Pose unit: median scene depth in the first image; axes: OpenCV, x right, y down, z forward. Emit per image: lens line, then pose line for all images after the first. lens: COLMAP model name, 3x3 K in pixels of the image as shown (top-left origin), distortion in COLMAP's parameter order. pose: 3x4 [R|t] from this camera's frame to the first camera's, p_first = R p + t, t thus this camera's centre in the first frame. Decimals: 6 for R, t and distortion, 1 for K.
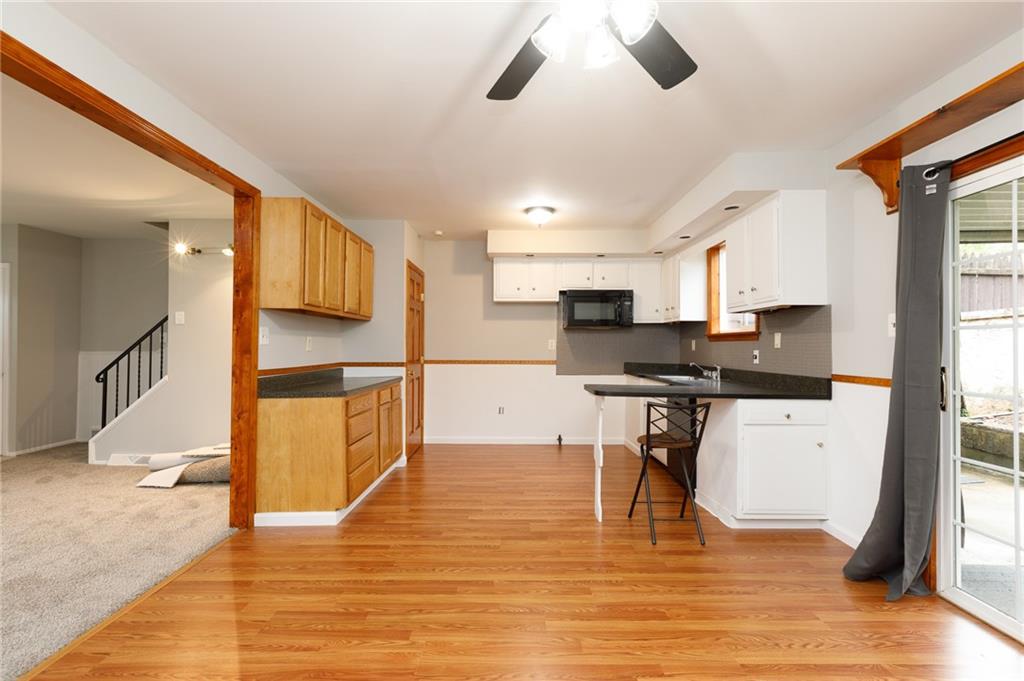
lens RADIAL K [[462.4, 0, 512.8], [0, 462.4, 341.3], [0, 0, 1]] dist [0.004921, -0.000203]
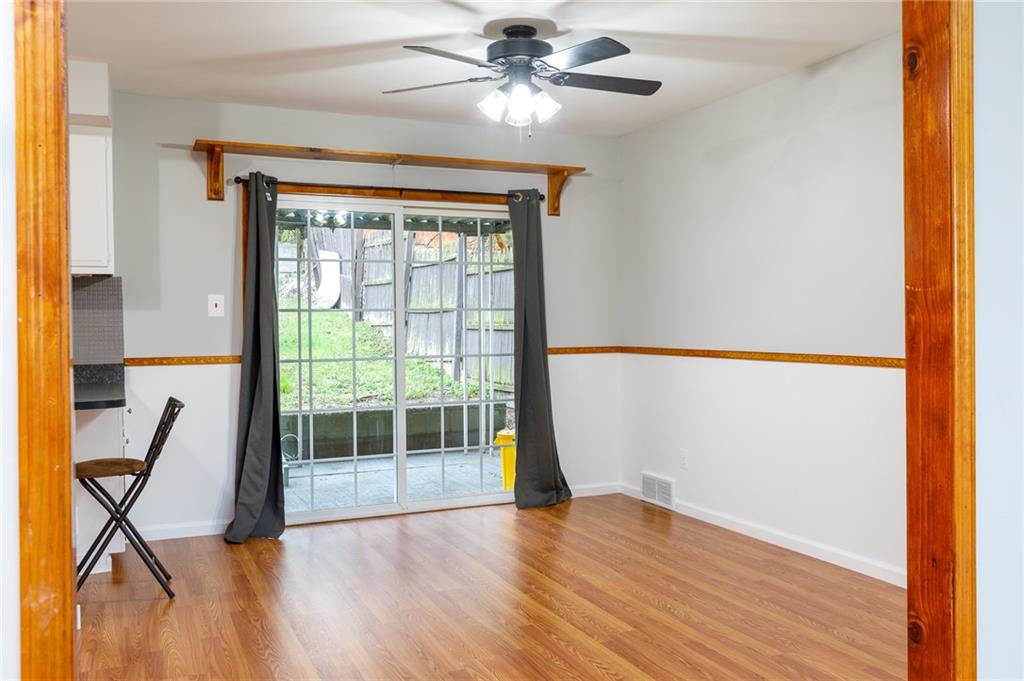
lens RADIAL K [[868.2, 0, 507.3], [0, 868.2, 351.0], [0, 0, 1]] dist [-0.000677, 0.019934]
pose [[-0.404316, -0.028602, 0.914172, -1.053310], [-0.002863, 0.999546, 0.030007, 0.006413], [-0.914615, 0.009515, -0.404214, 0.974126]]
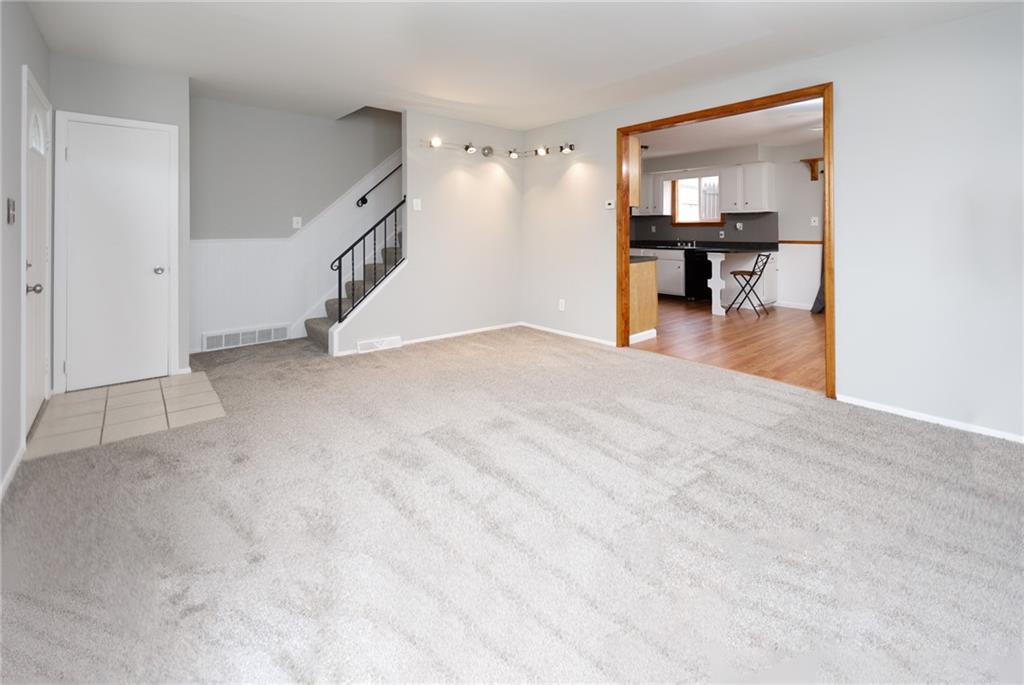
lens RADIAL K [[462.4, 0, 514.6], [0, 462.4, 222.4], [0, 0, 1]] dist [0.004921, -0.000203]
pose [[0.758250, 0.005110, 0.651944, -1.894878], [-0.002415, 0.999984, -0.005028, -0.008497], [-0.651959, 0.002238, 0.758251, 0.058477]]
